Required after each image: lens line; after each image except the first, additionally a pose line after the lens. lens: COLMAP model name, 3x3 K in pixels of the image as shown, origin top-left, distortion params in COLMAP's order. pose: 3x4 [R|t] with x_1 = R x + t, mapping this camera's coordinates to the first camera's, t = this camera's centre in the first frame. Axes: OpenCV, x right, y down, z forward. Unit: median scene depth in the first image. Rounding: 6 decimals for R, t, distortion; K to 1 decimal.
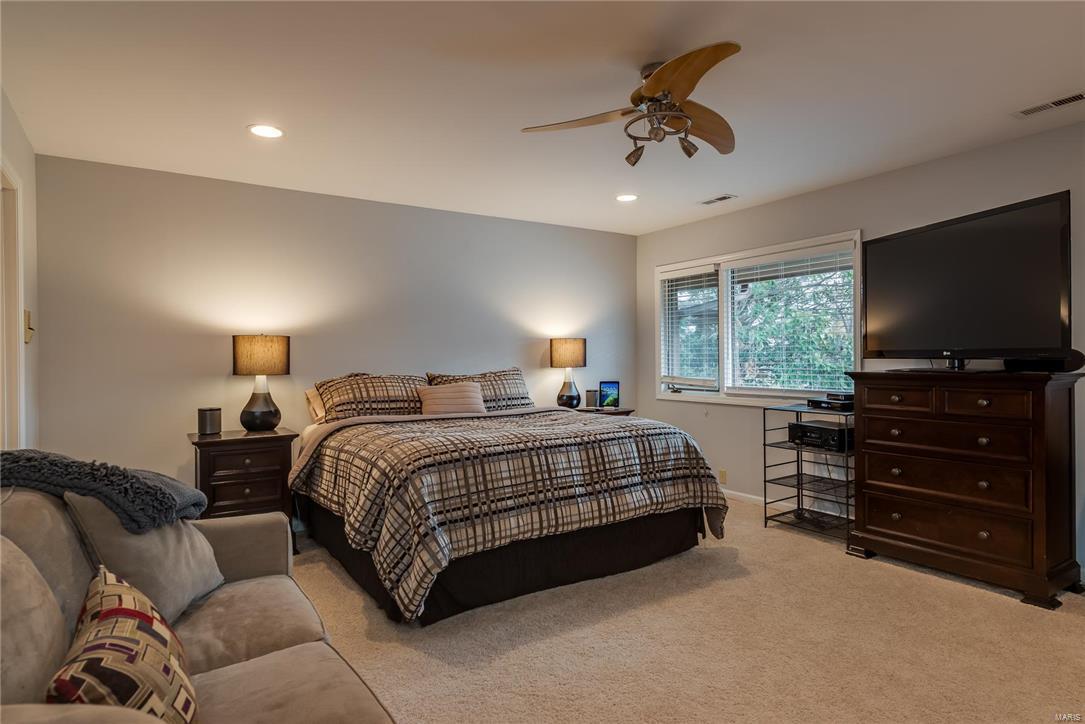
lens RADIAL K [[611.7, 0, 547.6], [0, 611.7, 355.5], [0, 0, 1]] dist [0.022662, -0.002480]
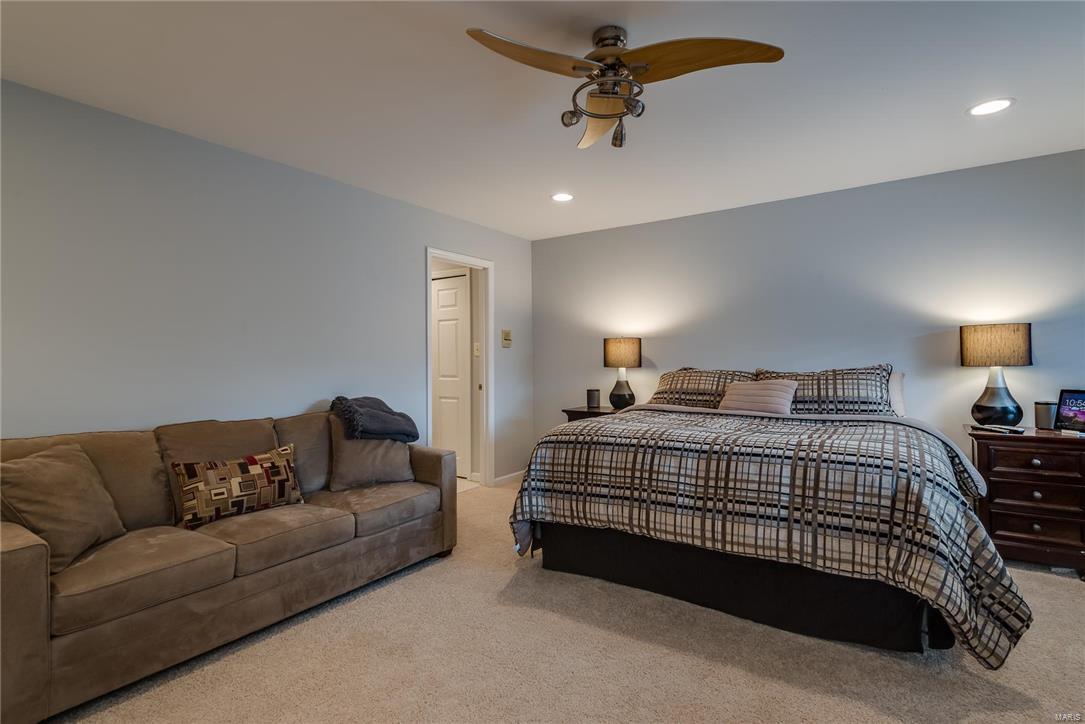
lens RADIAL K [[539.1, 0, 541.2], [0, 539.1, 338.7], [0, 0, 1]] dist [0.017639, -0.000132]
pose [[0.368854, -0.028079, -0.929063, 0.703626], [0.011373, 0.999605, -0.025695, -0.003487], [0.929418, -0.001088, 0.369028, 0.485687]]
